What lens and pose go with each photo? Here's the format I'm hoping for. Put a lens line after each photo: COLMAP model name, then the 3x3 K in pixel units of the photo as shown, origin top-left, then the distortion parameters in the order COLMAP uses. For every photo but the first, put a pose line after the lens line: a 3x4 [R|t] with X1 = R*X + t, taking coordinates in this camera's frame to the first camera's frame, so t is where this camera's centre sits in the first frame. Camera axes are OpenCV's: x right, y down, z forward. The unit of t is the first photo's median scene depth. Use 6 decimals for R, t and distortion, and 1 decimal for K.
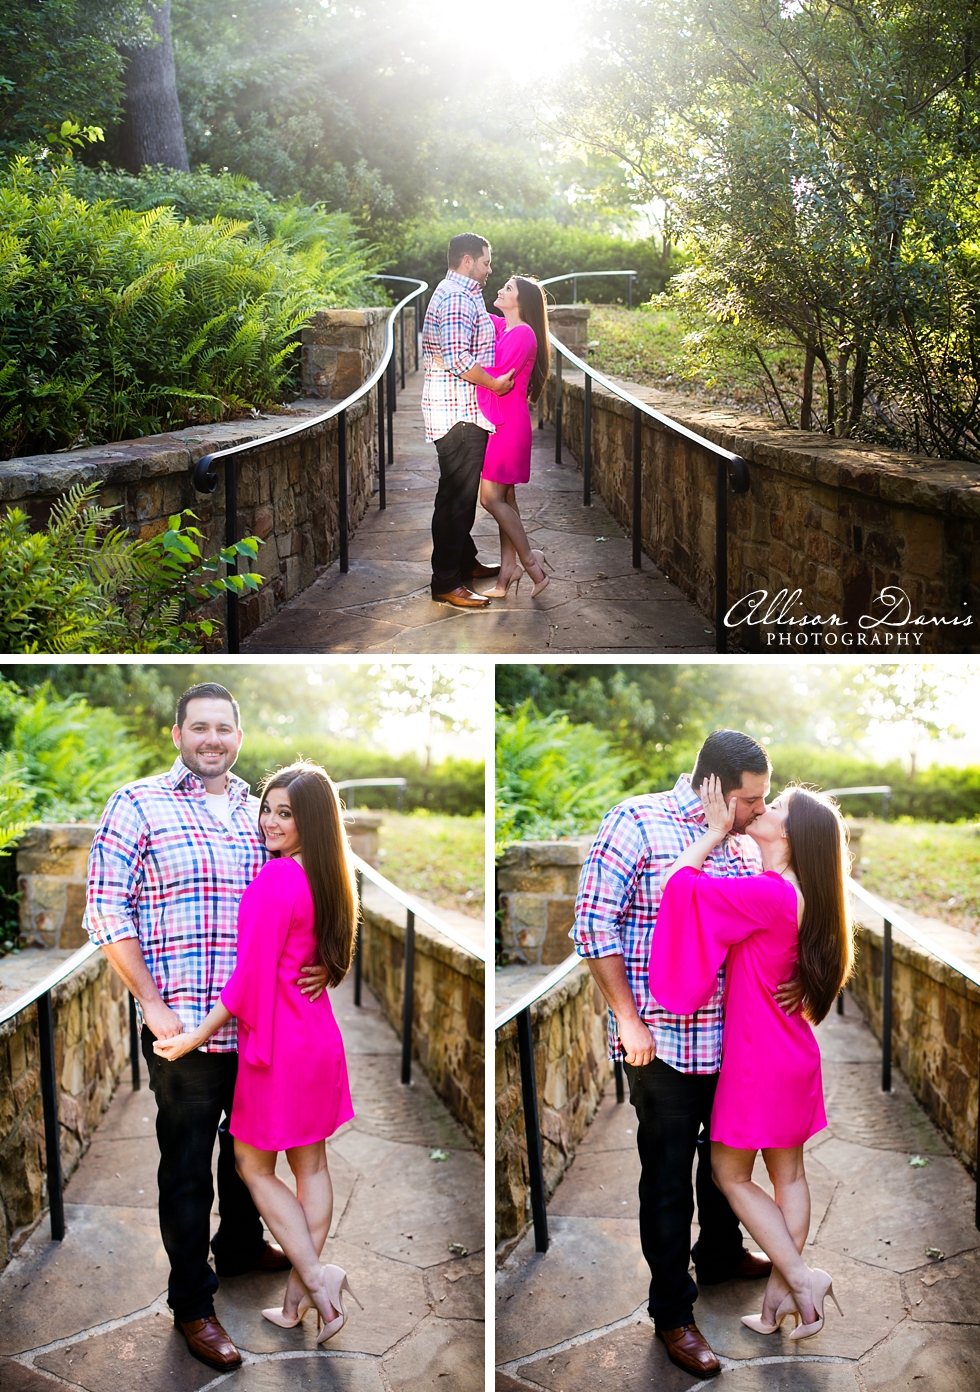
lens RADIAL K [[2279.1, 0, 494.5], [0, 2279.1, 696.7], [0, 0, 1]] dist [-0.196857, 0.000000]
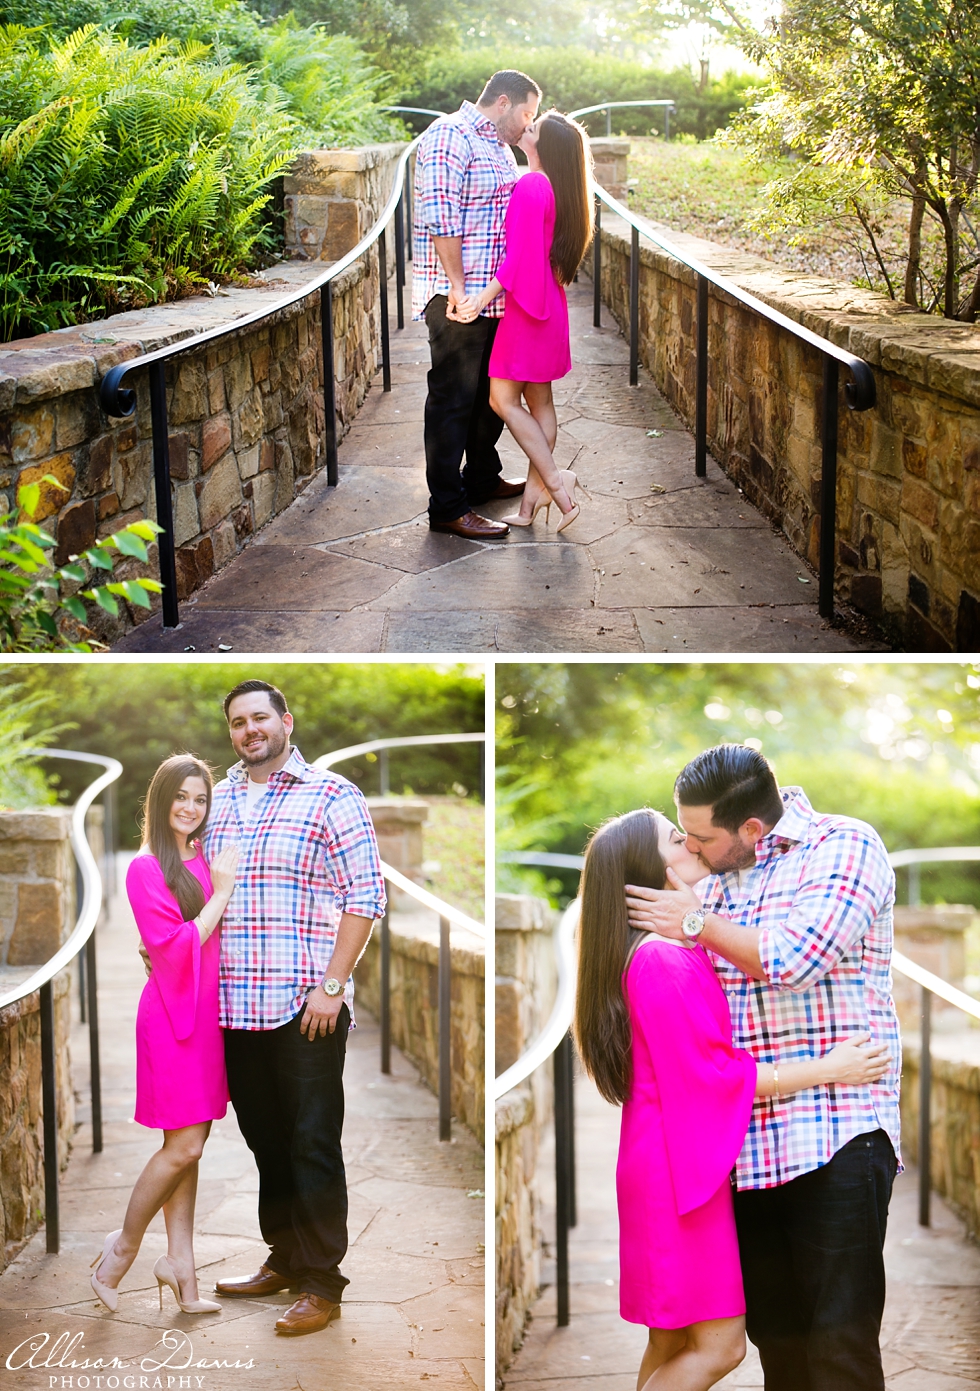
lens RADIAL K [[2277.5, 0, 484.7], [0, 2277.5, 694.6], [0, 0, 1]] dist [-0.196857, 0.000000]
pose [[0.999818, -0.005344, -0.018290, 0.001182], [0.006649, 0.997377, 0.072073, -0.040442], [0.017857, -0.072182, 0.997232, 0.214980]]
